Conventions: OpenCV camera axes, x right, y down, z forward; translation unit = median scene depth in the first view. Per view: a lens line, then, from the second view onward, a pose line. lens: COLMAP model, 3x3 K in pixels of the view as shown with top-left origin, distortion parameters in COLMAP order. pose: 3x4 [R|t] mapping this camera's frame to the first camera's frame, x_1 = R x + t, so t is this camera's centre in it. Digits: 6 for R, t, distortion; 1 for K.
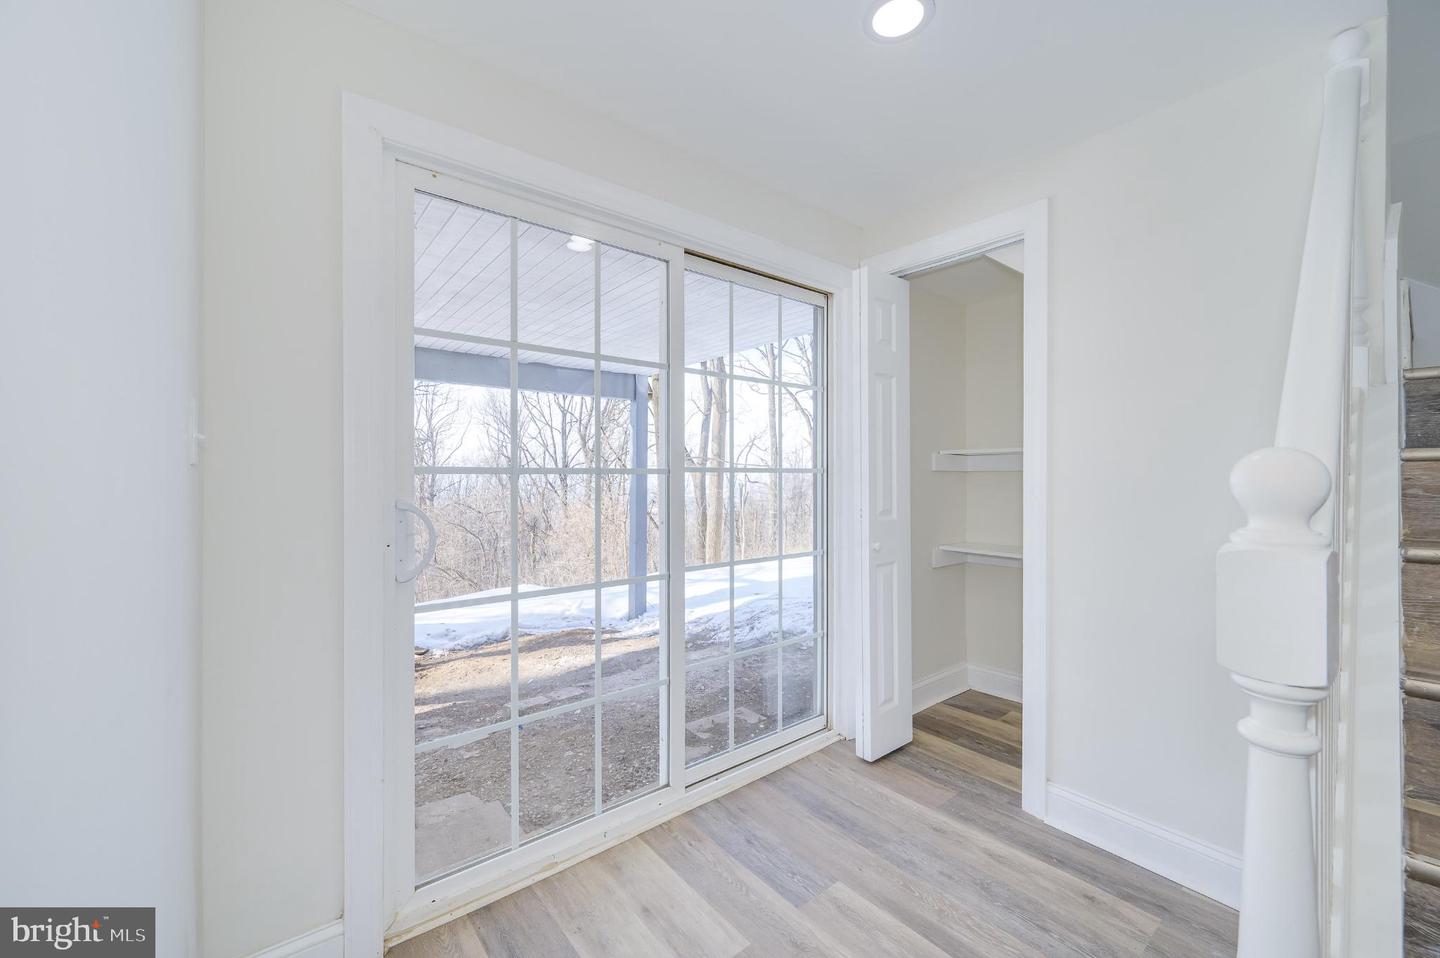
lens RADIAL K [[576.5, 0, 720.0], [0, 576.5, 479.0], [0, 0, 1]] dist [0.001579, 0.000417]
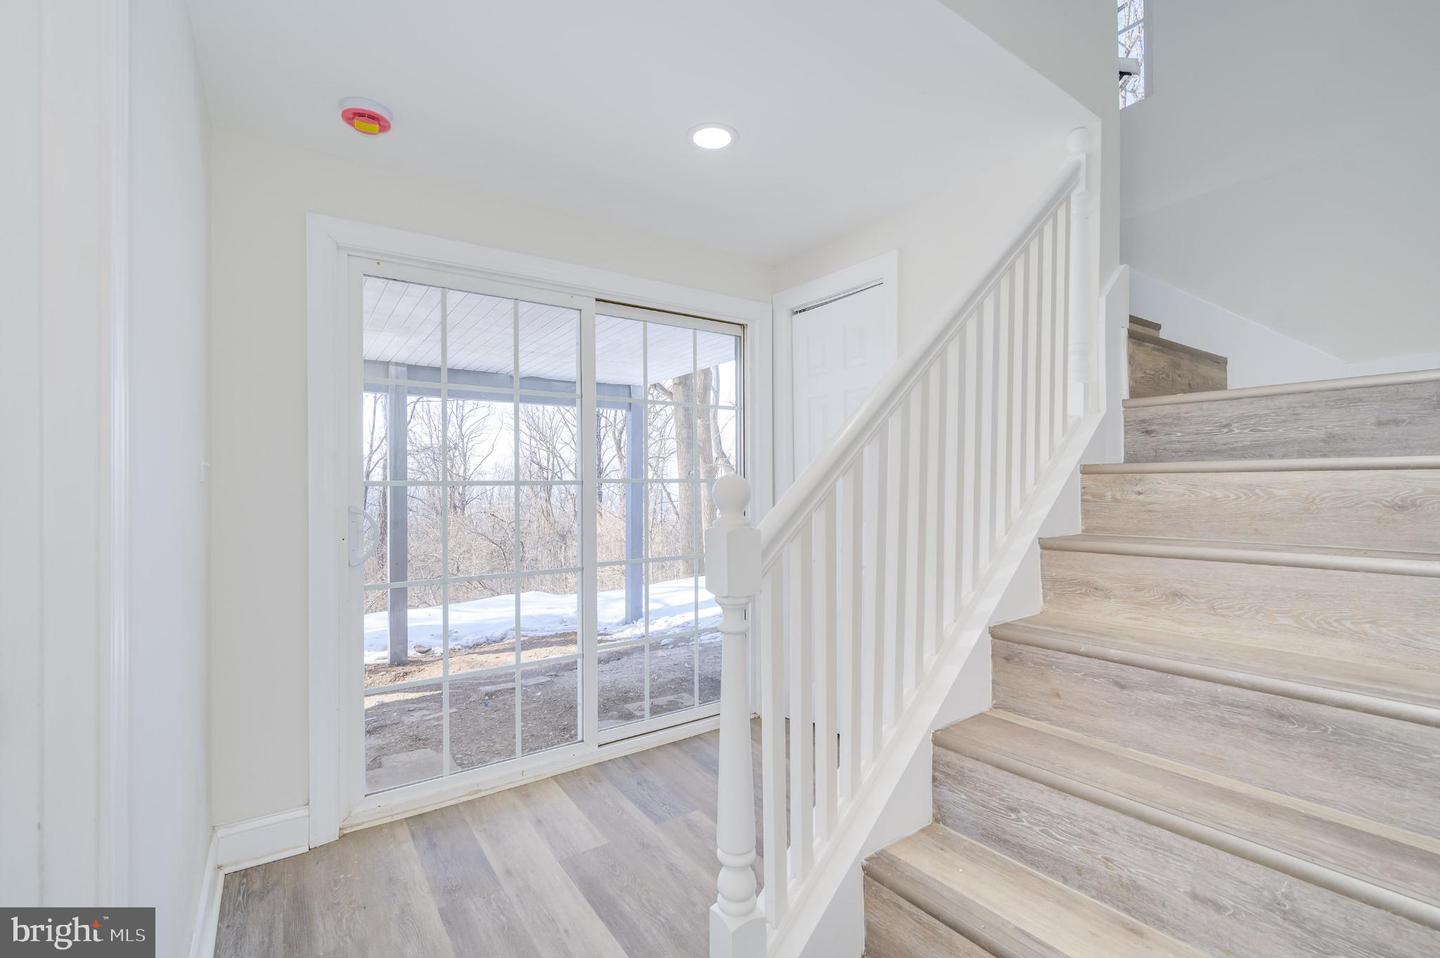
lens RADIAL K [[601.4, 0, 712.1], [0, 601.4, 486.6], [0, 0, 1]] dist [-0.002858, -0.000185]
pose [[0.998119, -0.004477, -0.061136, 0.265133], [0.004458, 0.999990, -0.000437, -0.003812], [0.061137, 0.000164, 0.998129, -0.250011]]
